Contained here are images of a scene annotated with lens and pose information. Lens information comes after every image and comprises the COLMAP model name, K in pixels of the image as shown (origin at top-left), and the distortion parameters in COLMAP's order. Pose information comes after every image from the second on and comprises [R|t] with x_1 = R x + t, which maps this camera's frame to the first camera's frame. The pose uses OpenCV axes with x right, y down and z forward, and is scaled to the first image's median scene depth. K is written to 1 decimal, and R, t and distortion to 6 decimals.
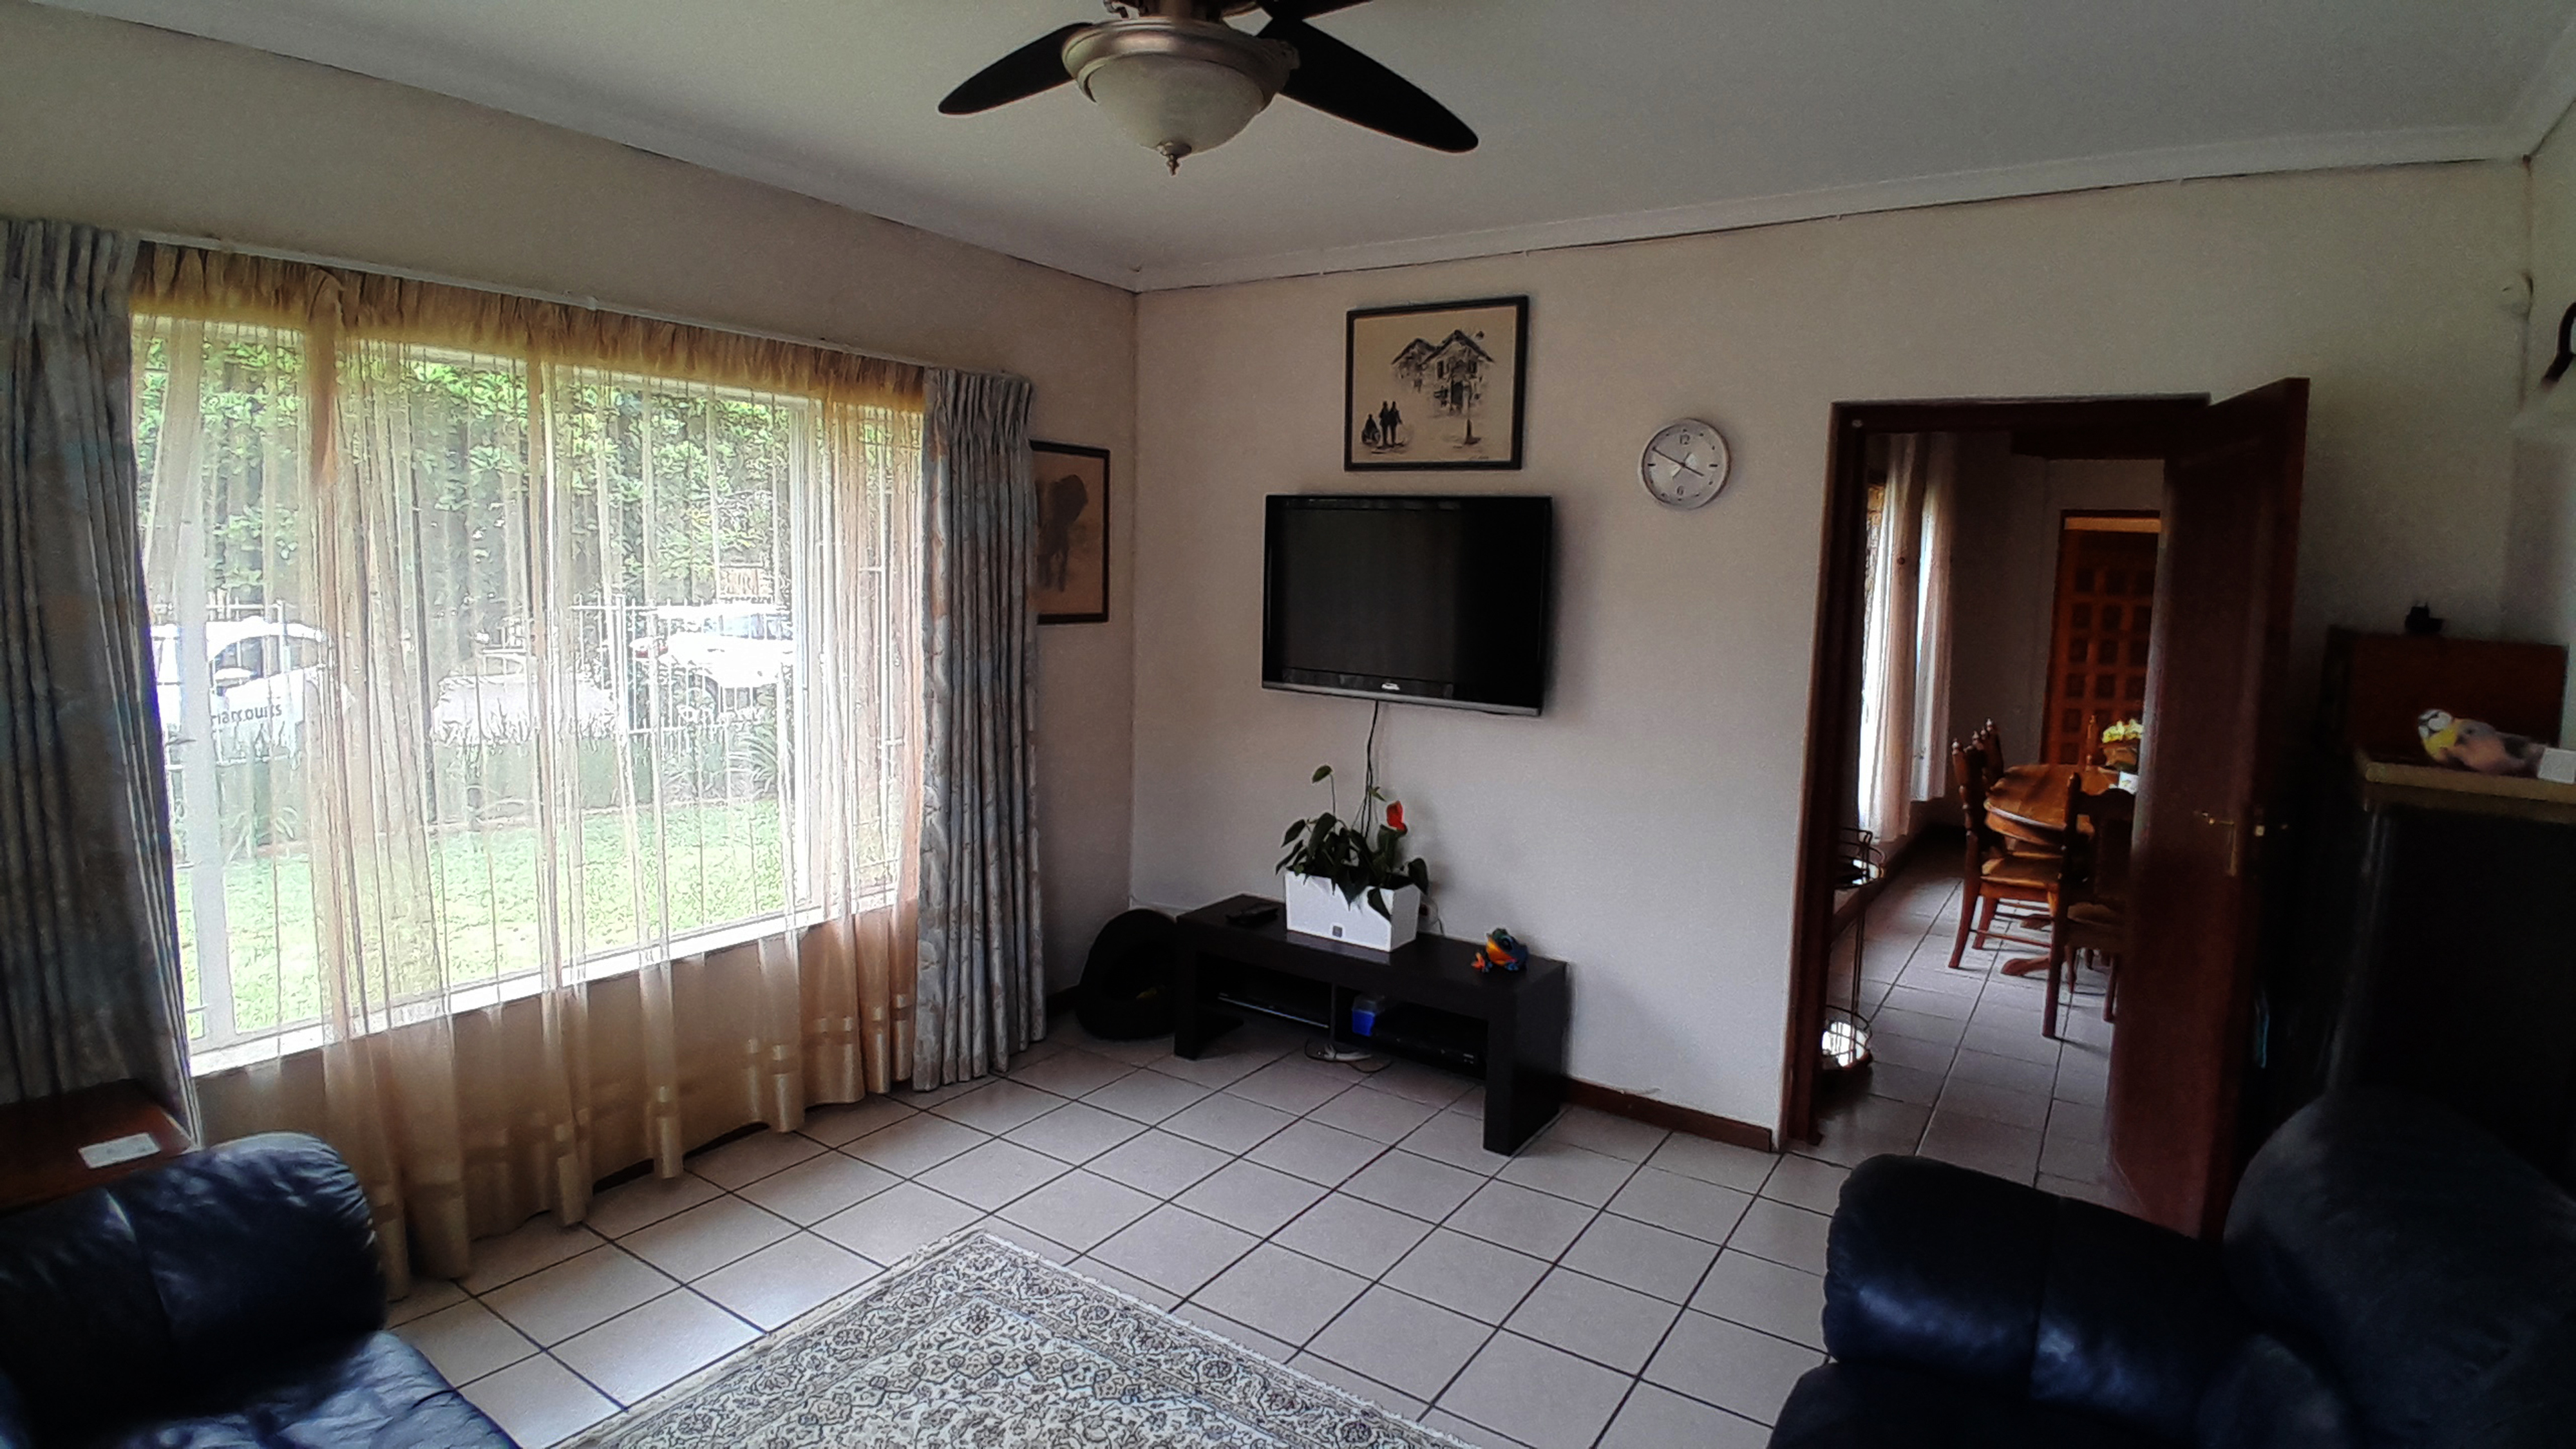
lens RADIAL K [[1308.9, 0, 1304.5], [0, 1308.9, 710.9], [0, 0, 1]] dist [-0.000505, -0.047854]
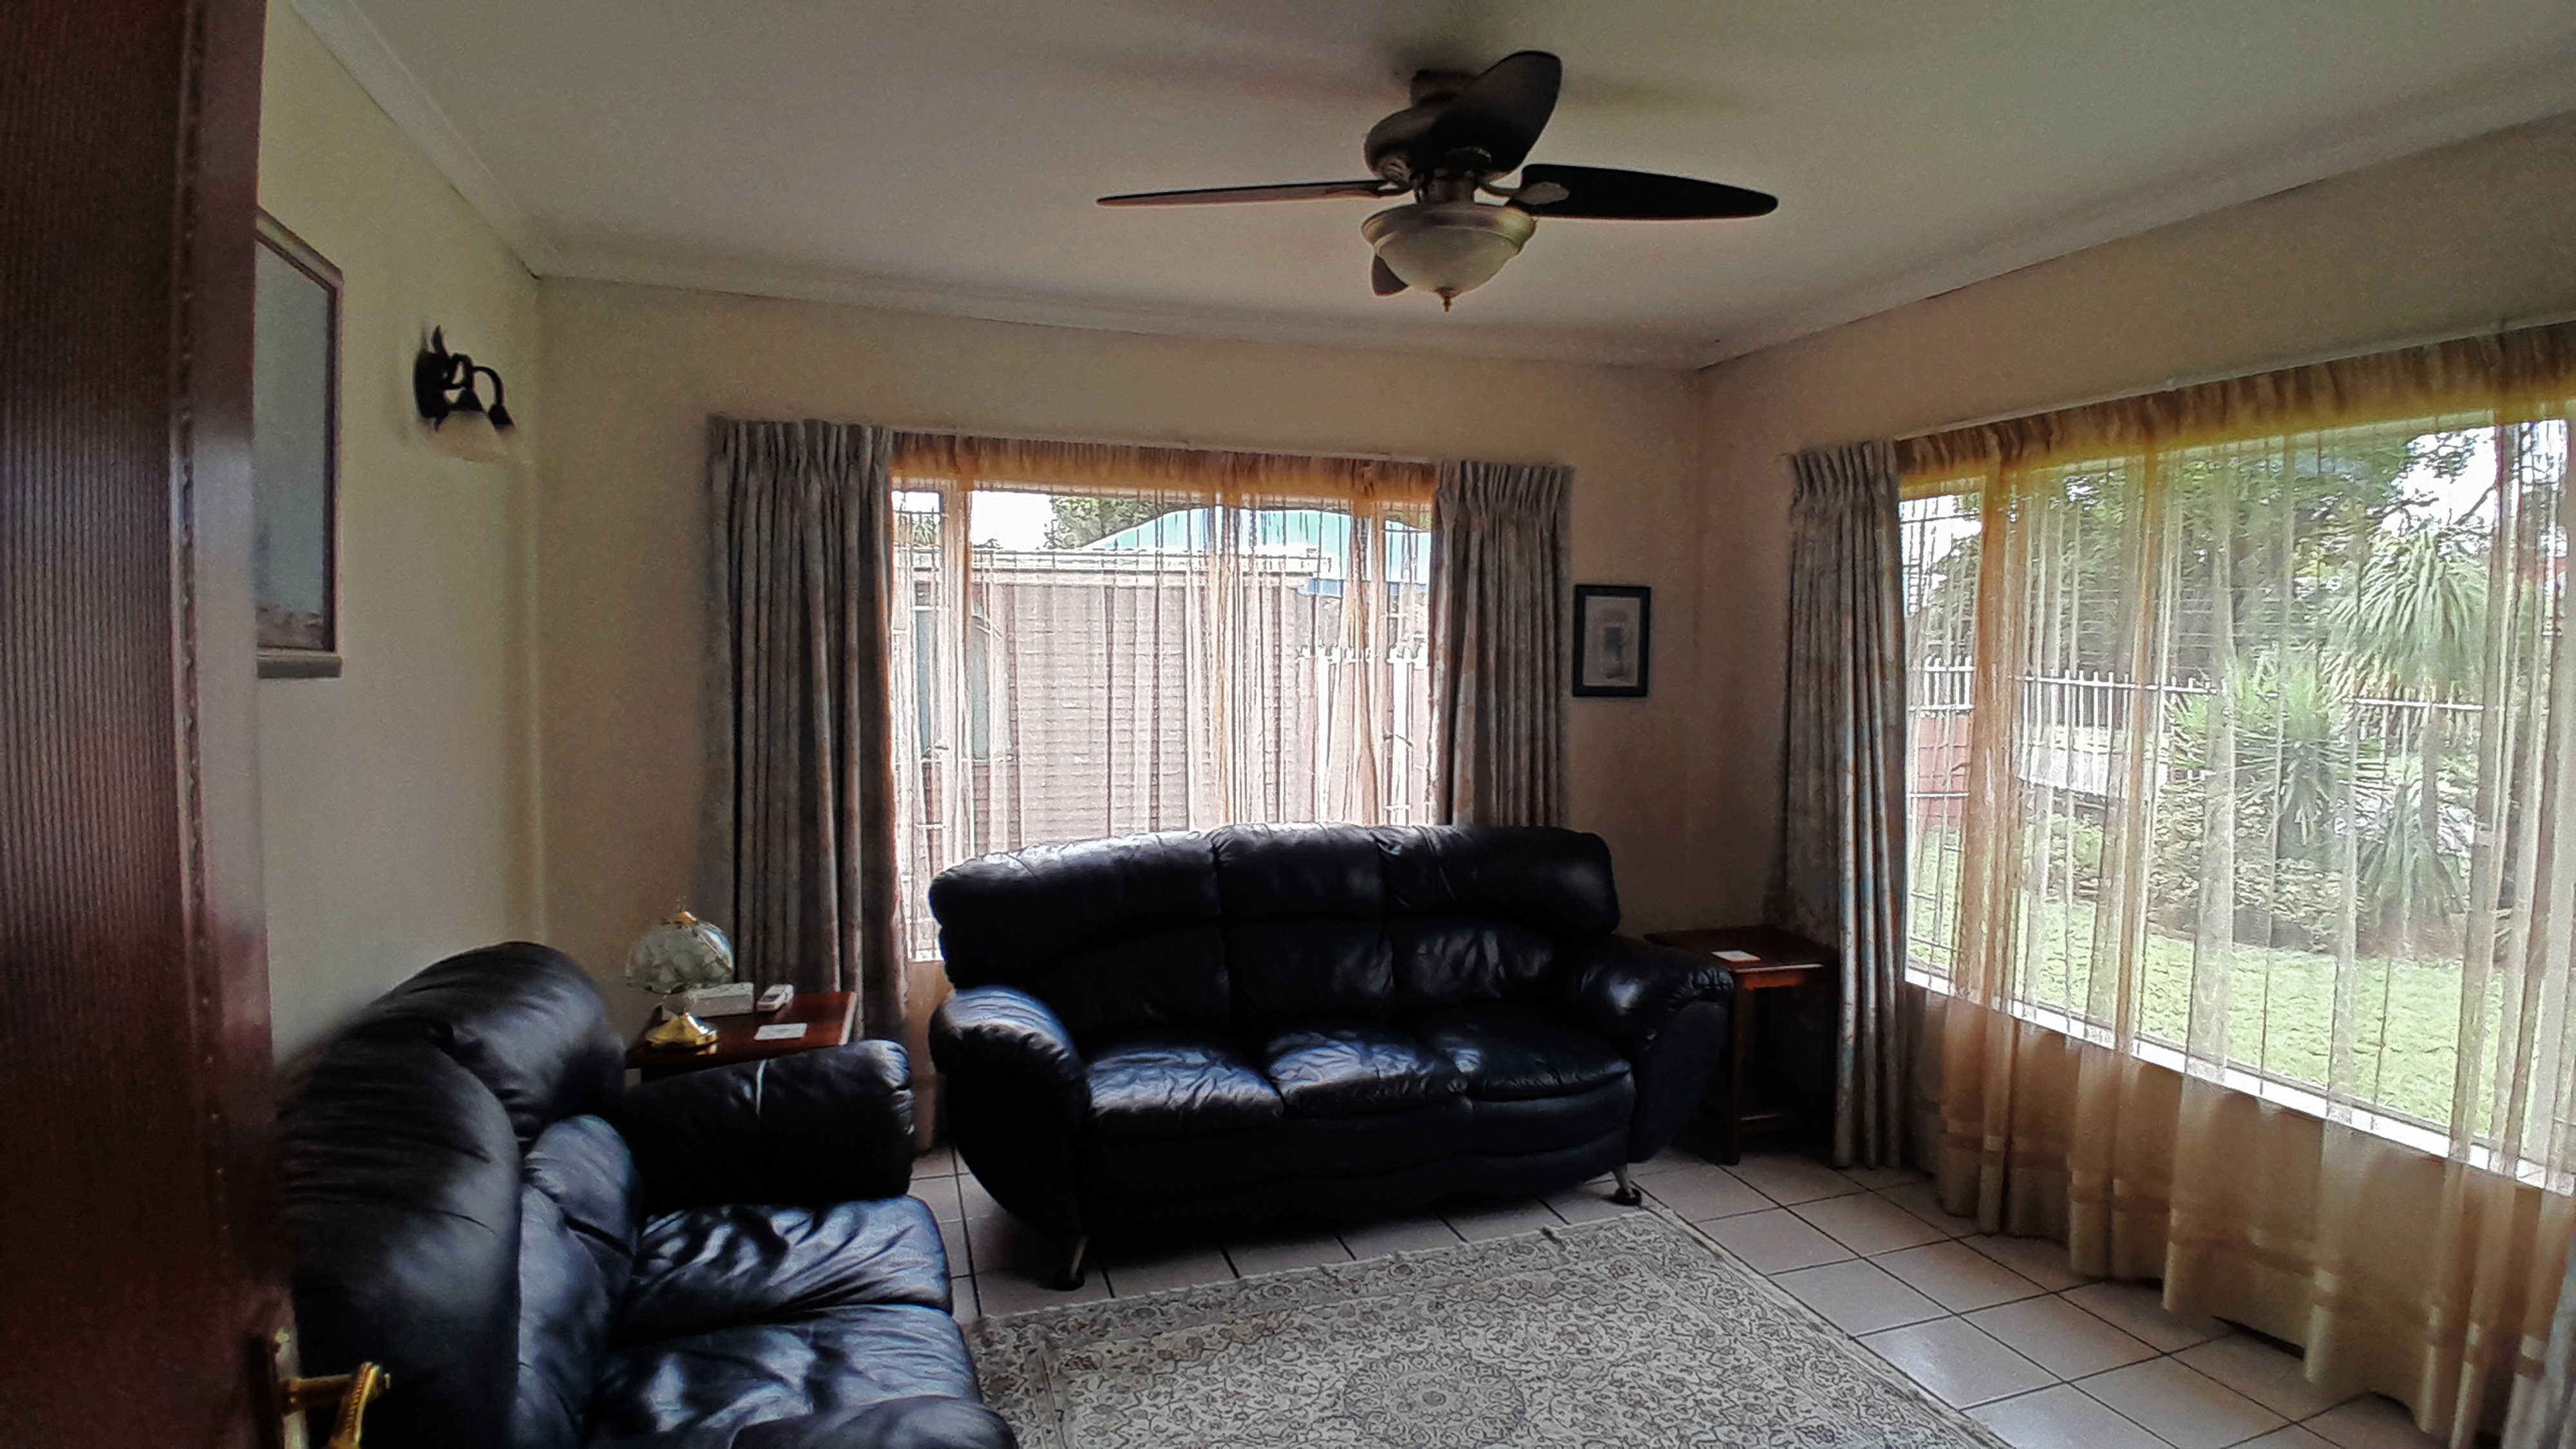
lens RADIAL K [[1308.9, 0, 1304.5], [0, 1308.9, 710.9], [0, 0, 1]] dist [-0.000505, -0.047854]
pose [[-0.625943, -0.007552, -0.779832, 0.650743], [-0.130054, 0.986961, 0.094832, -0.067384], [0.768948, 0.160780, -0.618764, 1.119414]]
